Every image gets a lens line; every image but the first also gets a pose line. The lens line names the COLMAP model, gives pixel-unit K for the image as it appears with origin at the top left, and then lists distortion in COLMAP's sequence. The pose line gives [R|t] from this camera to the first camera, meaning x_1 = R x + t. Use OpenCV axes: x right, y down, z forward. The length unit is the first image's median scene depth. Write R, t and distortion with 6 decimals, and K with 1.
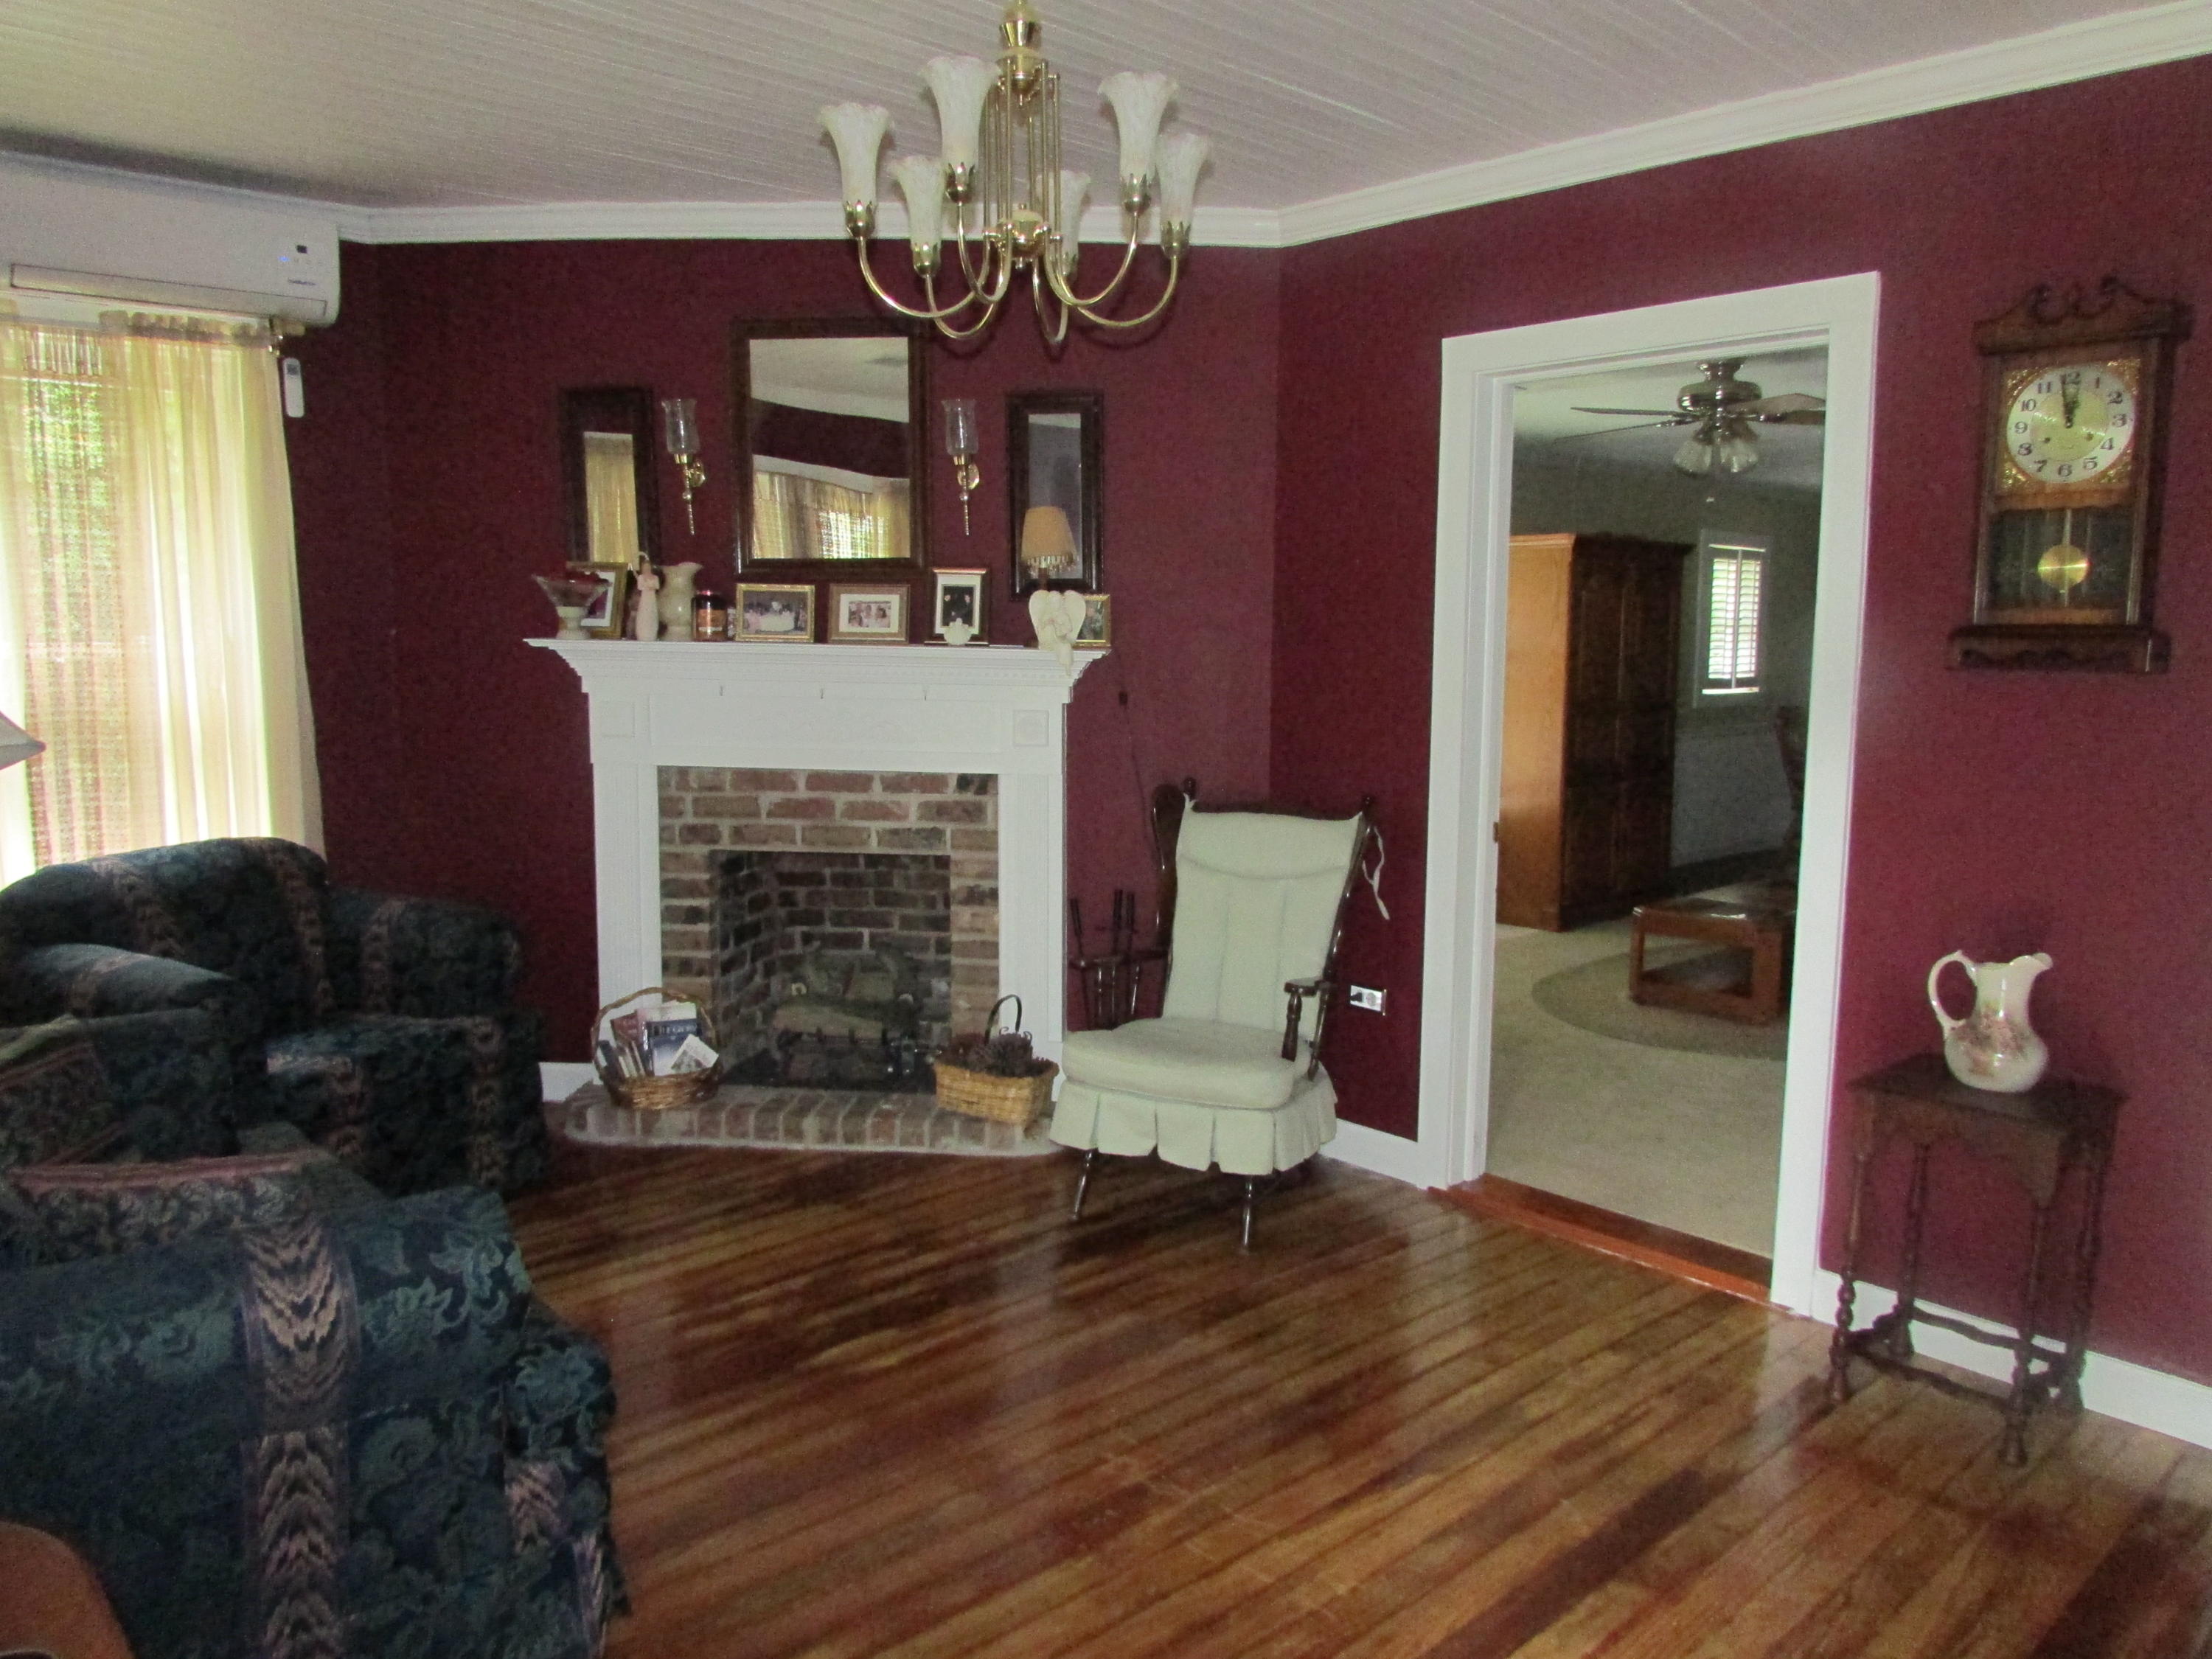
lens RADIAL K [[1549.5, 0, 1106.0], [0, 1549.5, 829.5], [0, 0, 1]] dist [-0.057139, 0.020977]
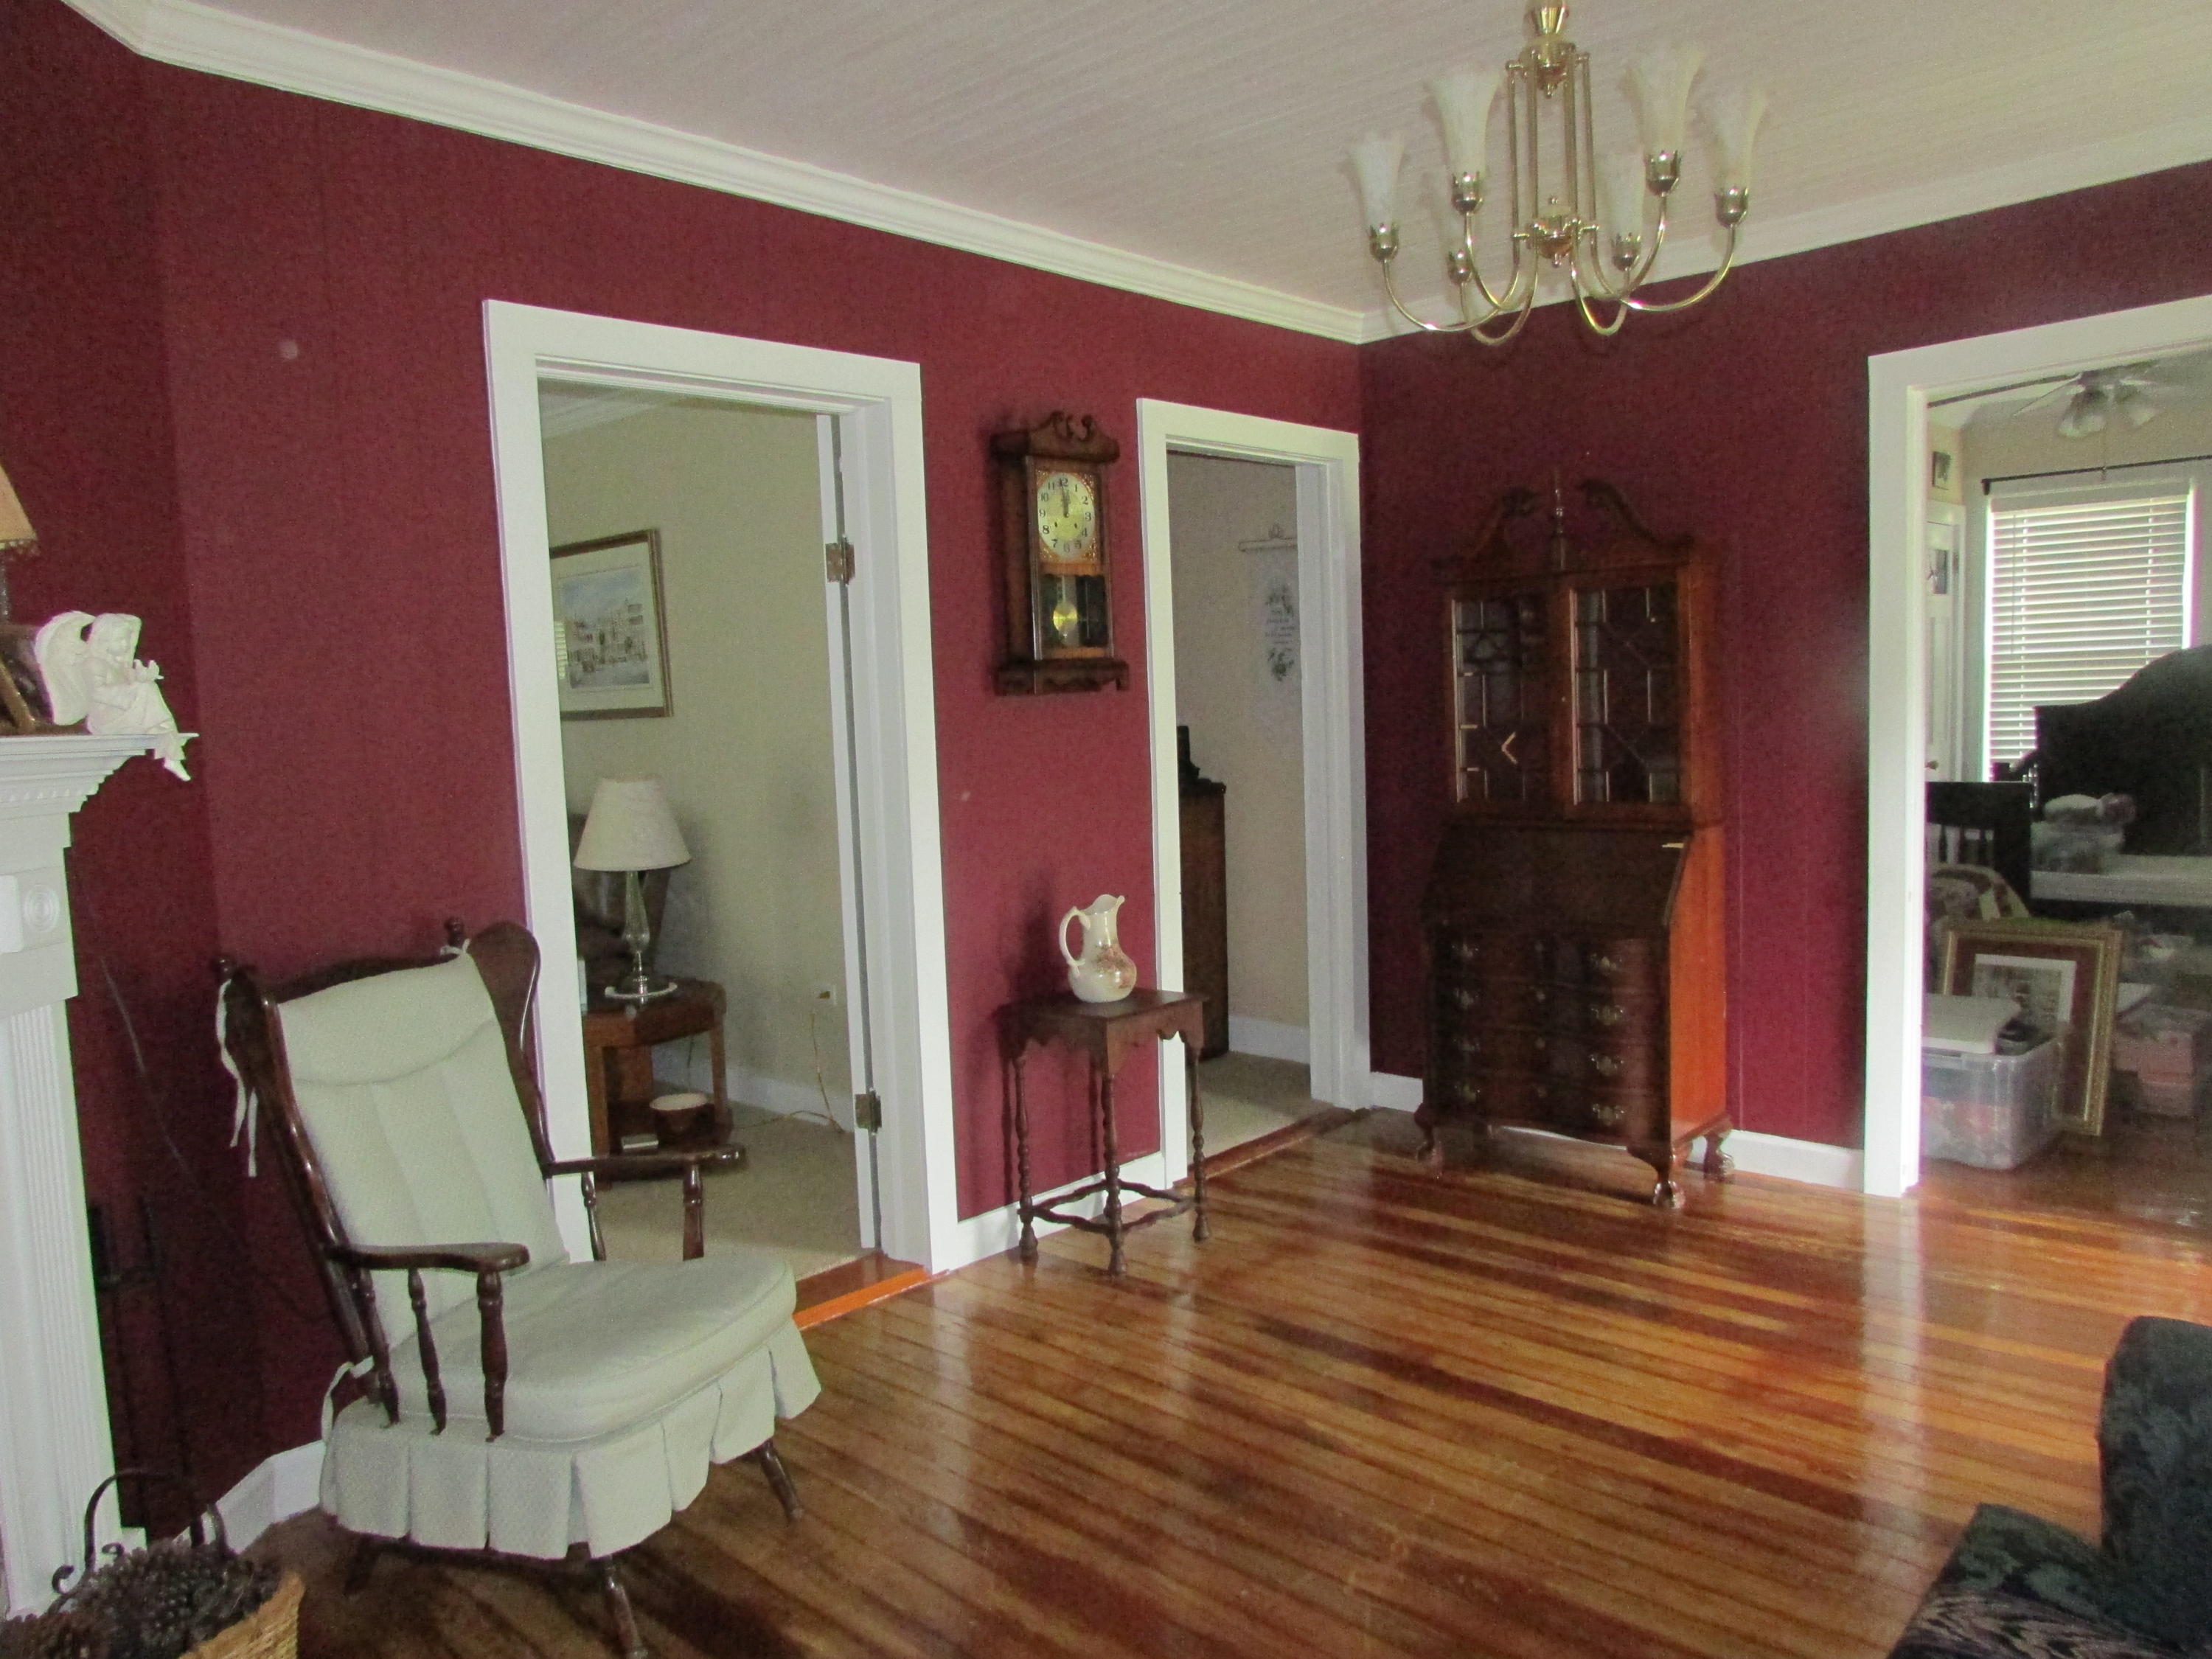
lens RADIAL K [[1549.5, 0, 1106.0], [0, 1549.5, 829.5], [0, 0, 1]] dist [-0.057139, 0.020977]
pose [[-0.068949, -0.095522, 0.993037, -0.276725], [0.163849, 0.980804, 0.105722, -0.044742], [-0.984073, 0.169998, -0.051974, 0.377992]]
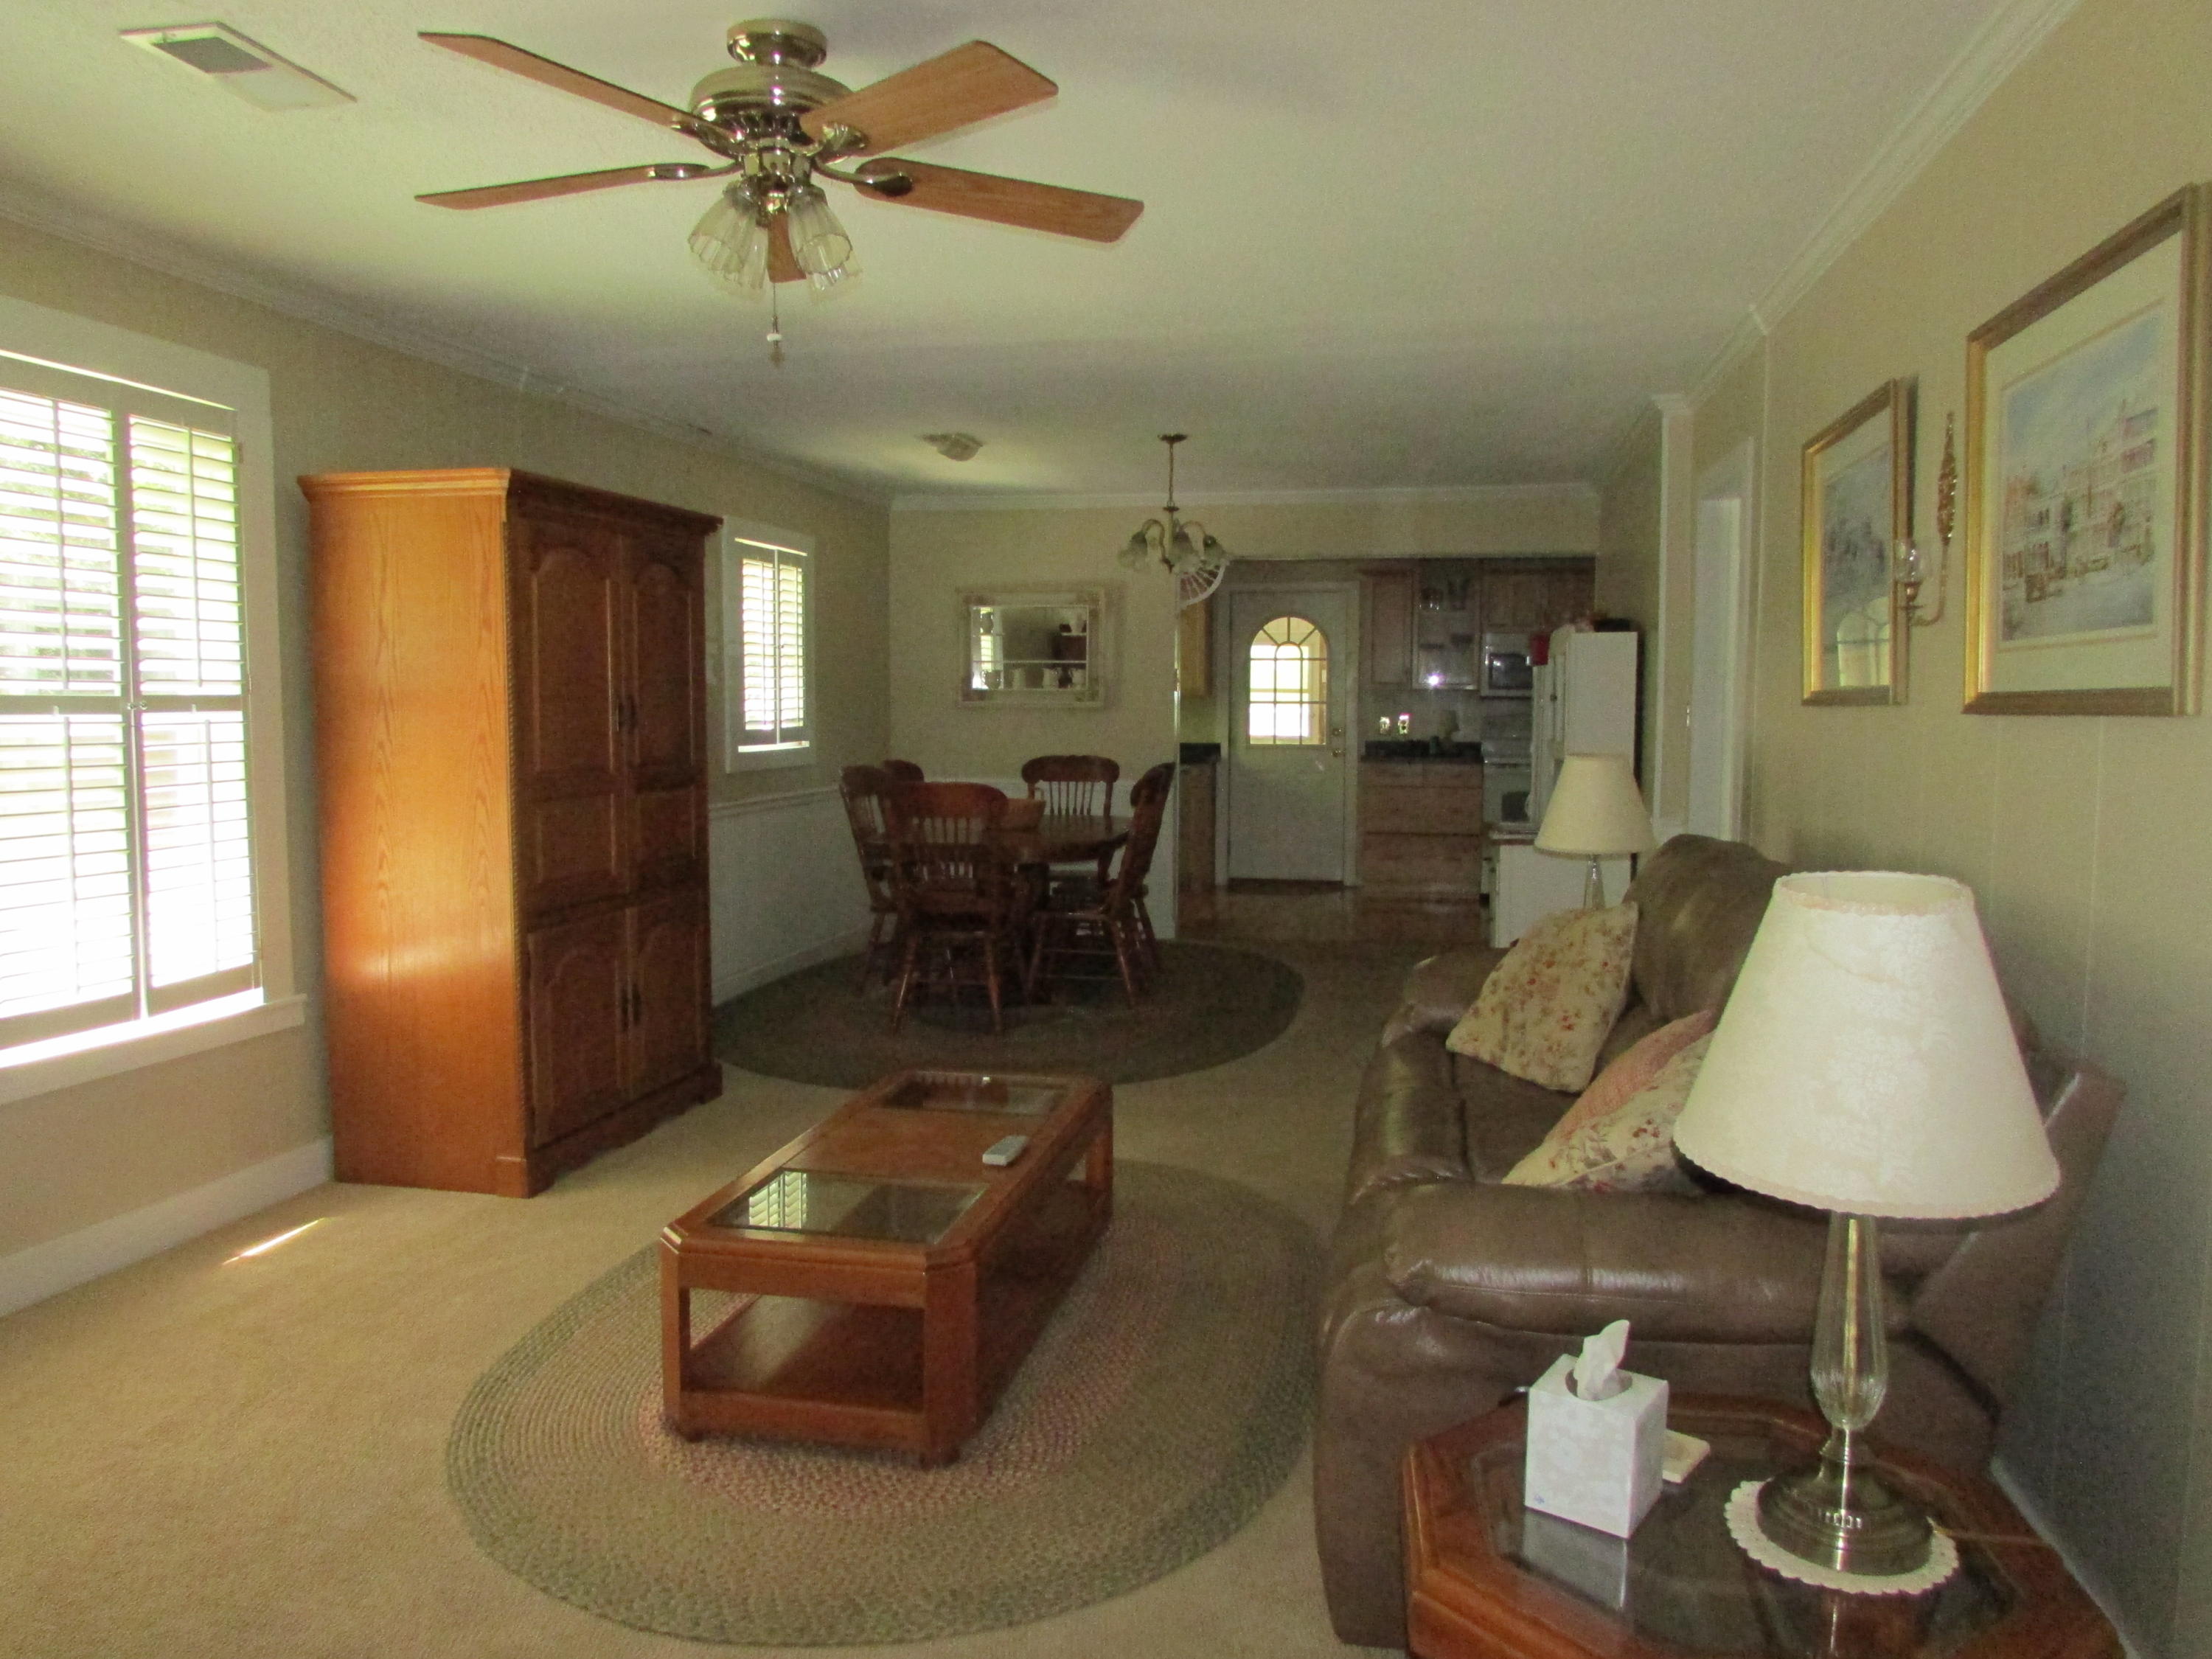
lens RADIAL K [[1549.5, 0, 1106.0], [0, 1549.5, 829.5], [0, 0, 1]] dist [-0.057139, 0.020977]
pose [[0.815225, -0.050267, 0.576959, 0.152794], [0.069049, 0.997556, -0.010652, -0.044260], [-0.575014, 0.048523, 0.816703, 0.429669]]
